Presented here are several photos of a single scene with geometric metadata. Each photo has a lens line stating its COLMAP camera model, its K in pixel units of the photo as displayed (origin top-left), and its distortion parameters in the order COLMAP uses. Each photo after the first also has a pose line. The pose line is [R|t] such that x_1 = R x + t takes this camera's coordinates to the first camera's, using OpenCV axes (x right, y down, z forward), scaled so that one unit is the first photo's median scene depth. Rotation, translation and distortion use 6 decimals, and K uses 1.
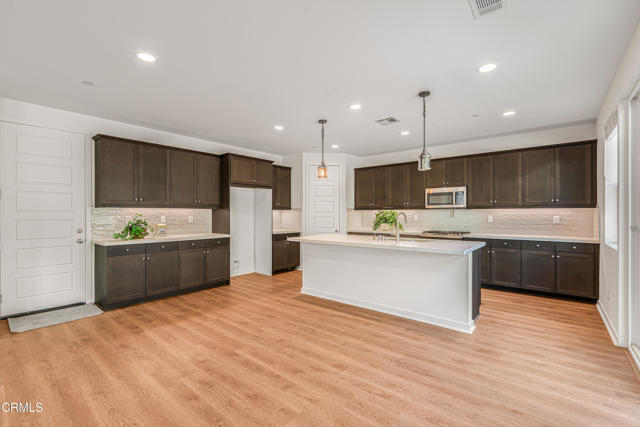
lens RADIAL K [[279.9, 0, 324.4], [0, 279.9, 212.5], [0, 0, 1]] dist [-0.001491, -0.001119]
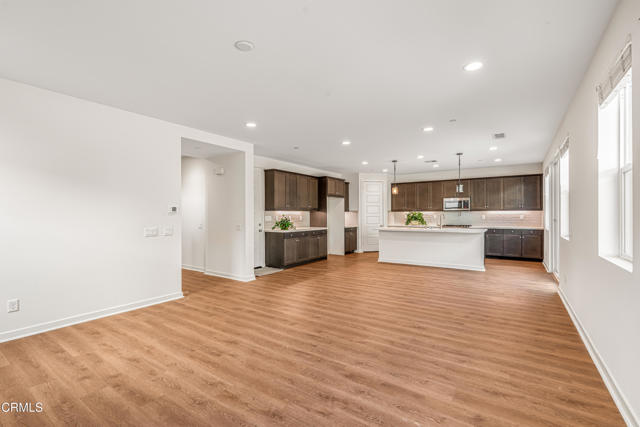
lens RADIAL K [[279.9, 0, 323.6], [0, 279.9, 214.2], [0, 0, 1]] dist [-0.001491, -0.001119]
pose [[0.996687, -0.002617, 0.081287, -0.544463], [0.002550, 0.999996, 0.000930, 0.002177], [-0.081290, -0.000720, 0.996690, -0.637264]]
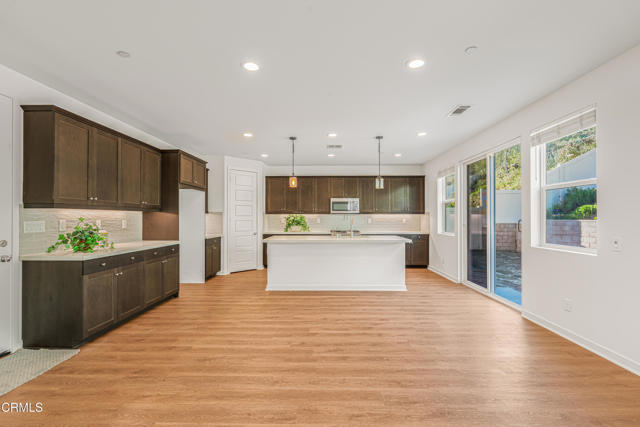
lens RADIAL K [[279.9, 0, 318.3], [0, 279.9, 214.4], [0, 0, 1]] dist [-0.001491, -0.001119]
pose [[0.787787, 0.006649, 0.615912, -0.604301], [-0.001647, 0.999961, -0.008688, 0.001609], [-0.615945, 0.005830, 0.787767, 0.019379]]
